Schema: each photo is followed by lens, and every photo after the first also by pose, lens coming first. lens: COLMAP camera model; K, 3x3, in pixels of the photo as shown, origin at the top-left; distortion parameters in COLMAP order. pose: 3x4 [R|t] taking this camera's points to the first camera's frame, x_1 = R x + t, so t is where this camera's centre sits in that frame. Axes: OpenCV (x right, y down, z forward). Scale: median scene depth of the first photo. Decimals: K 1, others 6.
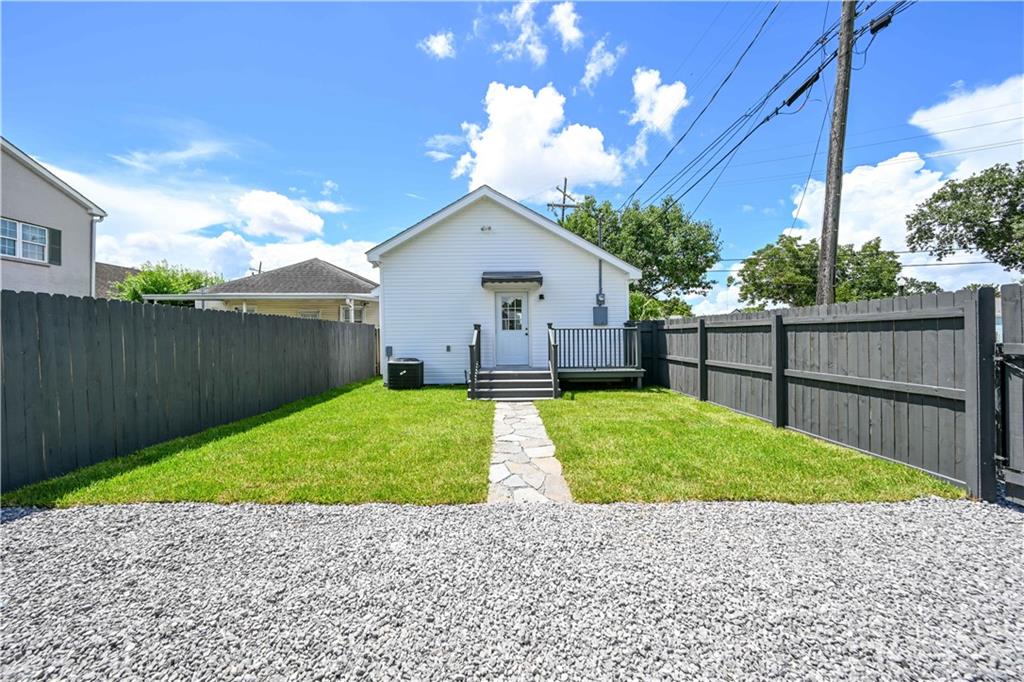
lens RADIAL K [[397.2, 0, 512.0], [0, 397.2, 341.0], [0, 0, 1]] dist [0.000767, 0.000185]
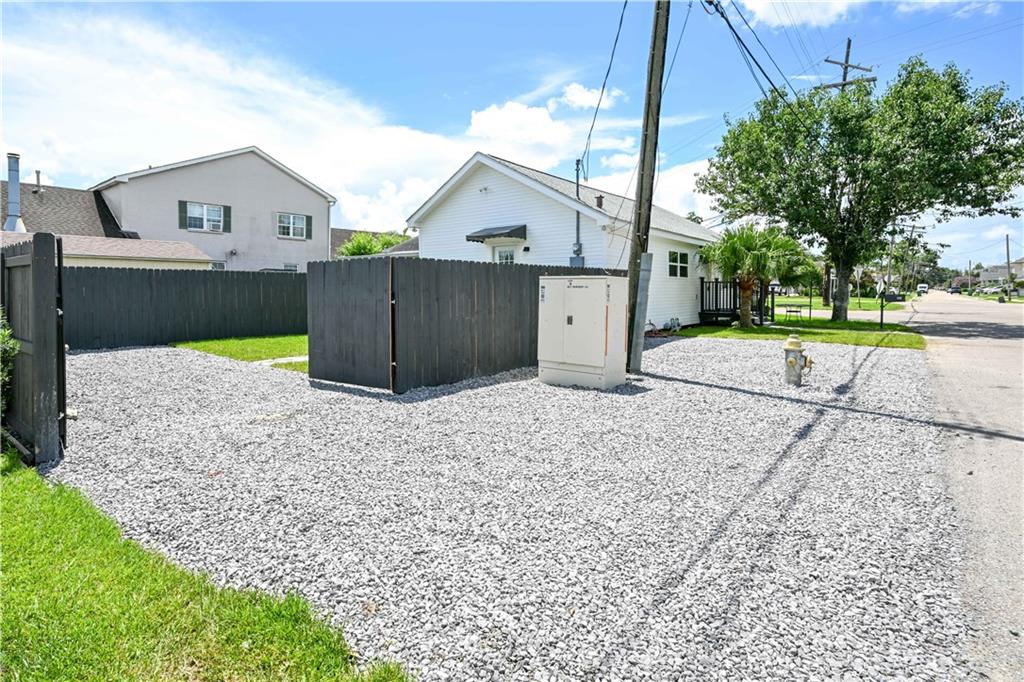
lens RADIAL K [[509.4, 0, 512.0], [0, 509.4, 341.0], [0, 0, 1]] dist [-0.000698, -0.000061]
pose [[0.779820, 0.070174, -0.622058, 0.779400], [-0.012186, 0.995210, 0.096994, 0.000627], [0.625885, -0.068057, 0.776940, -0.076443]]
